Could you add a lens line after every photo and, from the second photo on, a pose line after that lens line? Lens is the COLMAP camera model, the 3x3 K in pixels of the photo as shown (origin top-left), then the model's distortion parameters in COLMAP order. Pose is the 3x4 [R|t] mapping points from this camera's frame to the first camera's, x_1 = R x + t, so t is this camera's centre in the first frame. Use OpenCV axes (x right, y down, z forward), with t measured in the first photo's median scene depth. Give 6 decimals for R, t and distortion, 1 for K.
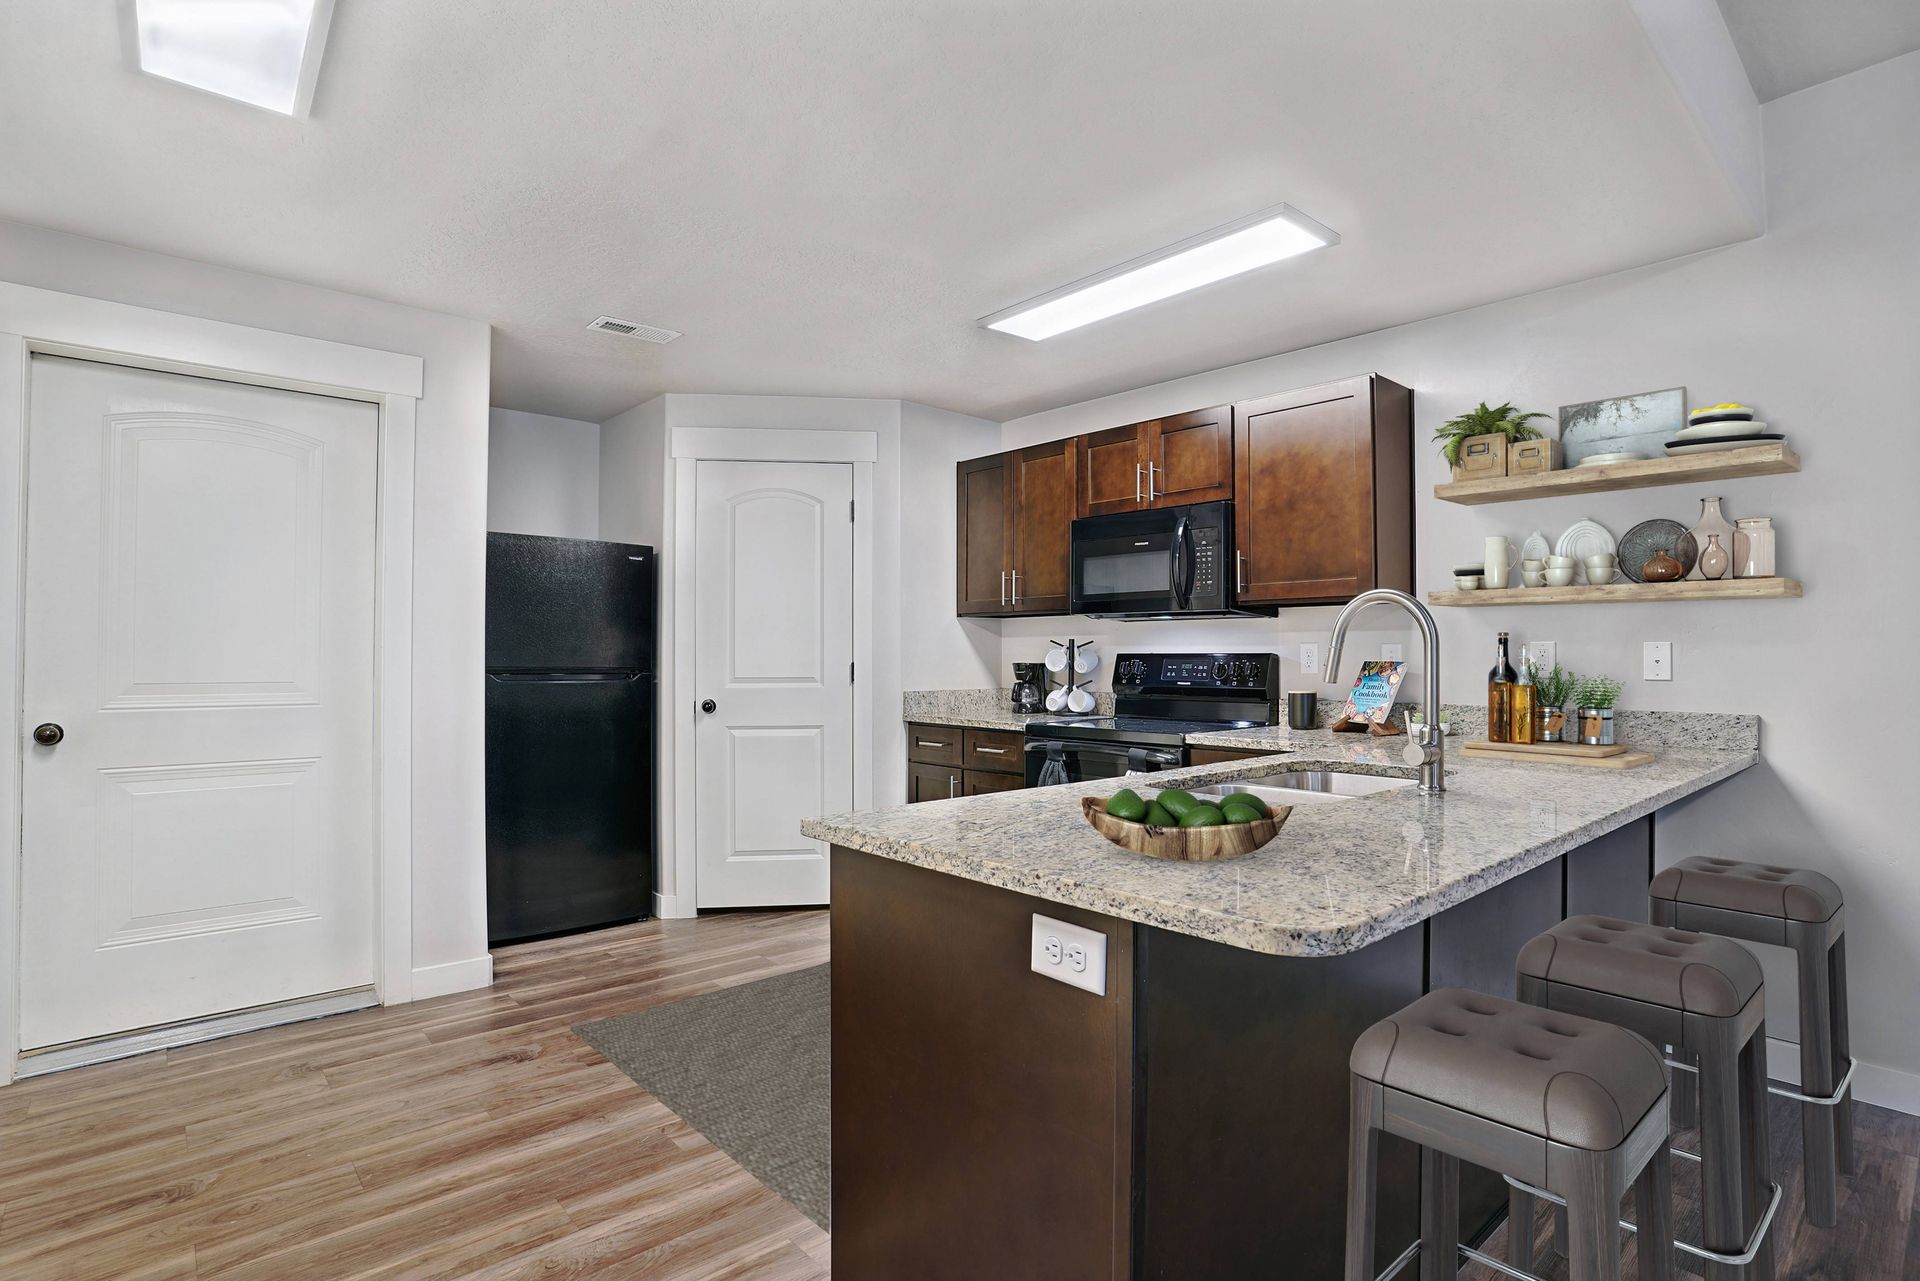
lens RADIAL K [[951.5, 0, 944.2], [0, 951.5, 641.8], [0, 0, 1]] dist [-0.054907, 0.016682]
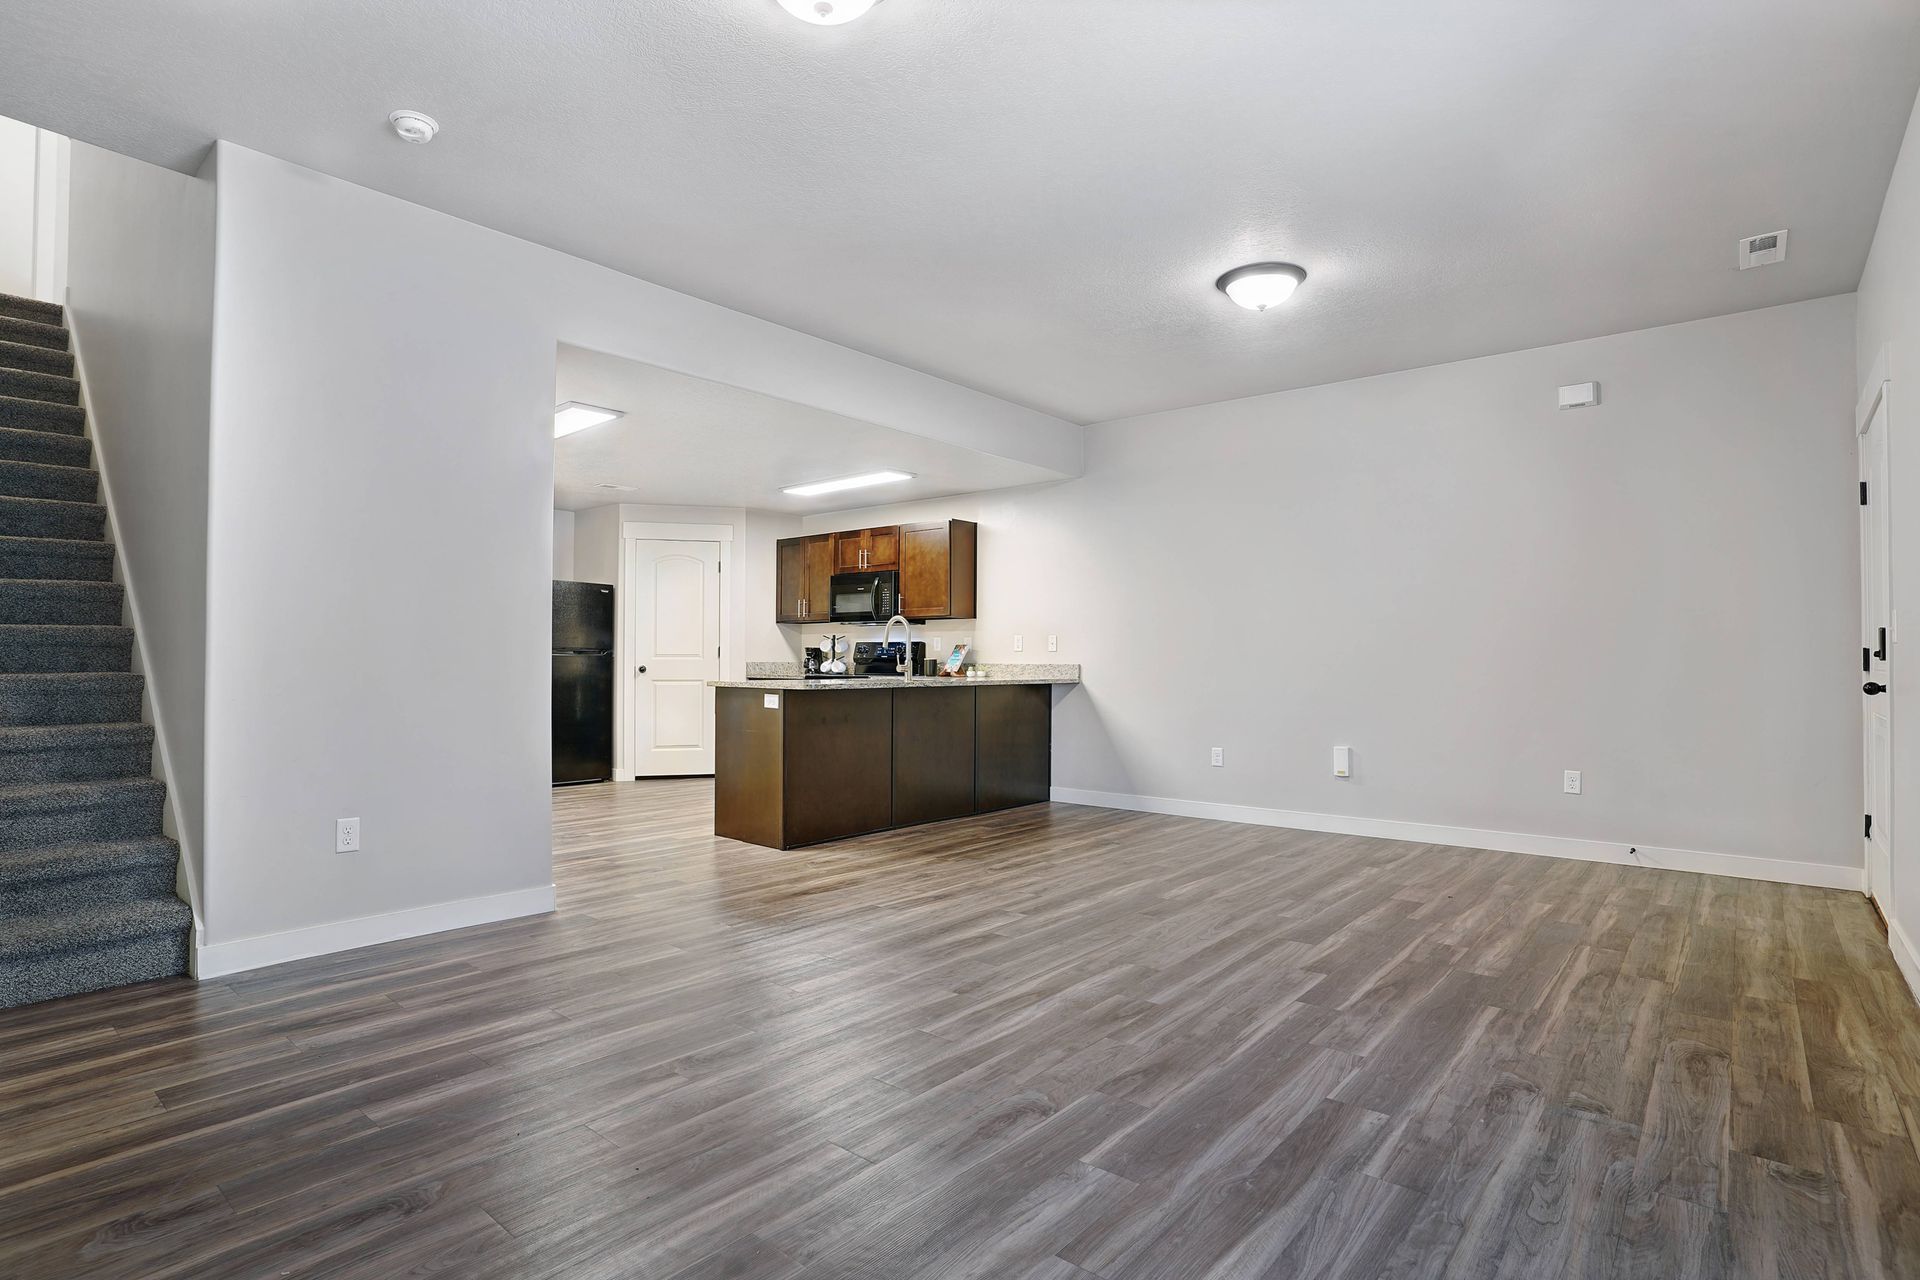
lens RADIAL K [[951.5, 0, 944.2], [0, 951.5, 641.3], [0, 0, 1]] dist [-0.054907, 0.016682]
pose [[0.989849, 0.003350, 0.142086, 0.083470], [-0.002815, 0.999988, -0.003968, 0.017838], [-0.142097, 0.003528, 0.989846, -0.985438]]
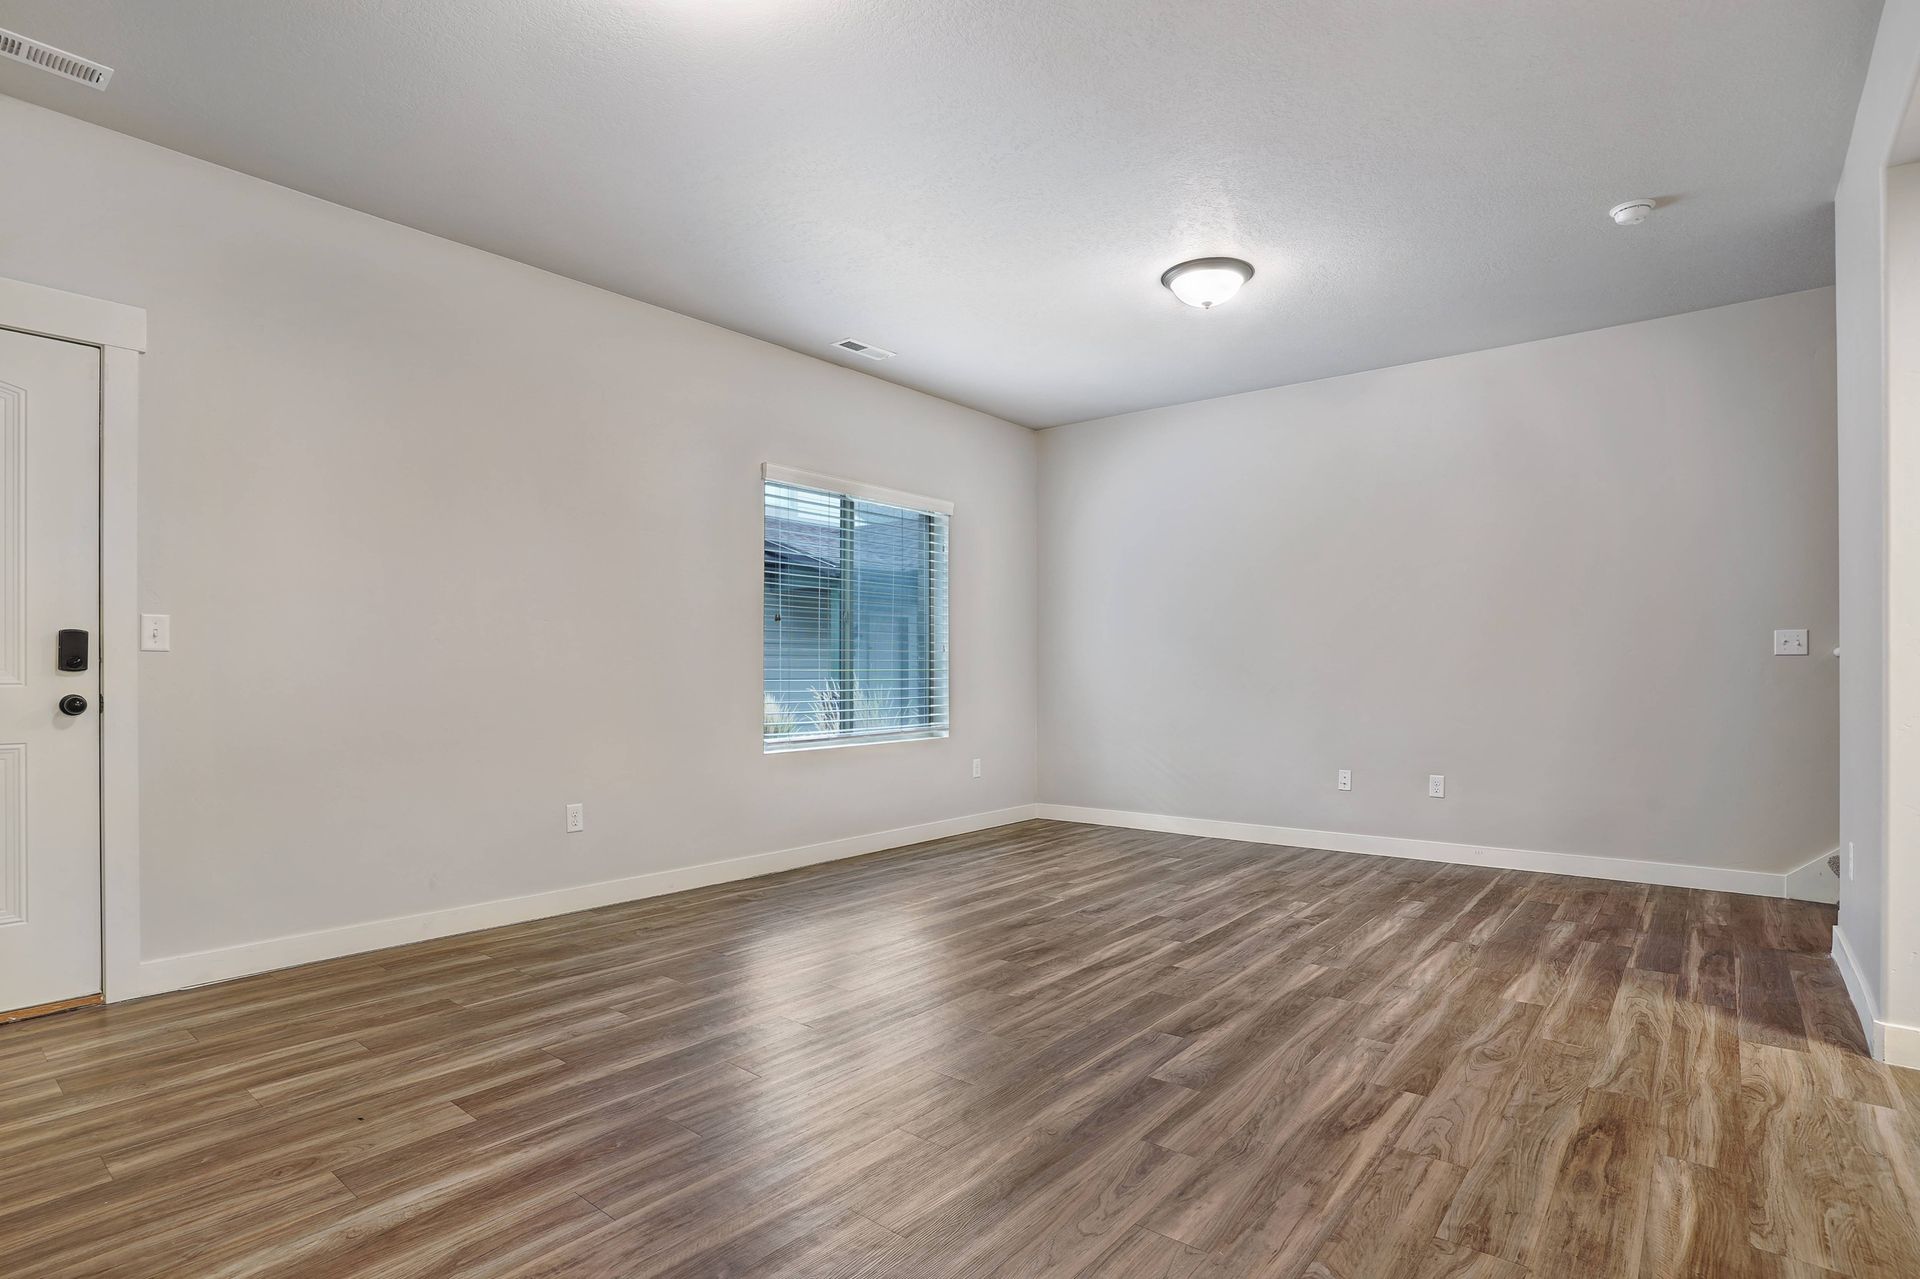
lens RADIAL K [[953.5, 0, 958.3], [0, 953.5, 674.1], [0, 0, 1]] dist [-0.089031, 0.041820]
pose [[-0.984674, -0.000751, -0.174402, 0.502519], [0.002270, 0.999851, -0.017119, 0.044800], [0.174389, -0.017252, -0.984526, 0.435544]]
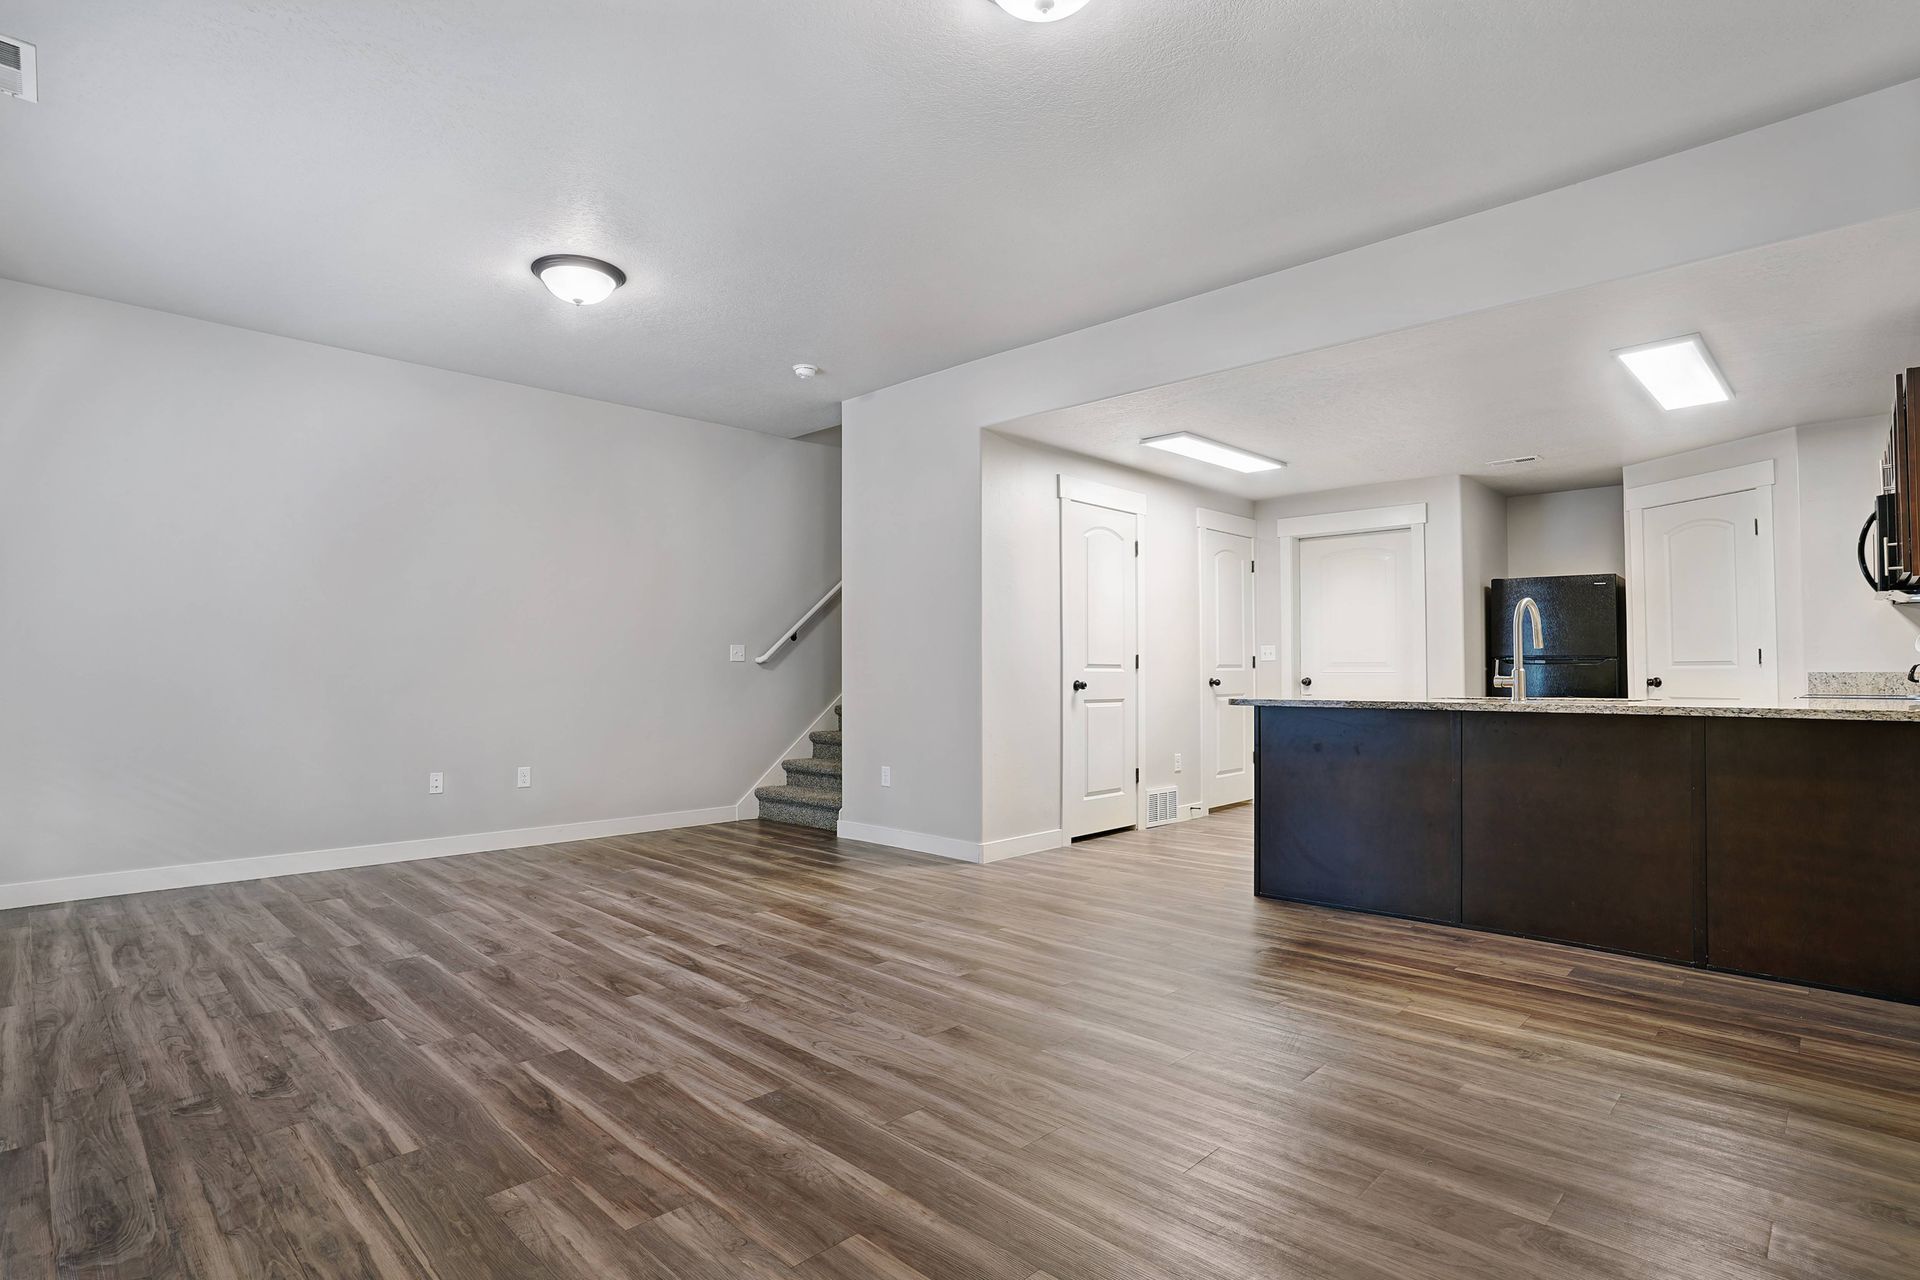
lens RADIAL K [[951.5, 0, 944.2], [0, 951.5, 641.3], [0, 0, 1]] dist [-0.054907, 0.016682]
pose [[0.076888, -0.037798, -0.996323, 1.045157], [0.016775, 0.999189, -0.036612, 0.038921], [0.996899, -0.013898, 0.077460, -0.163494]]
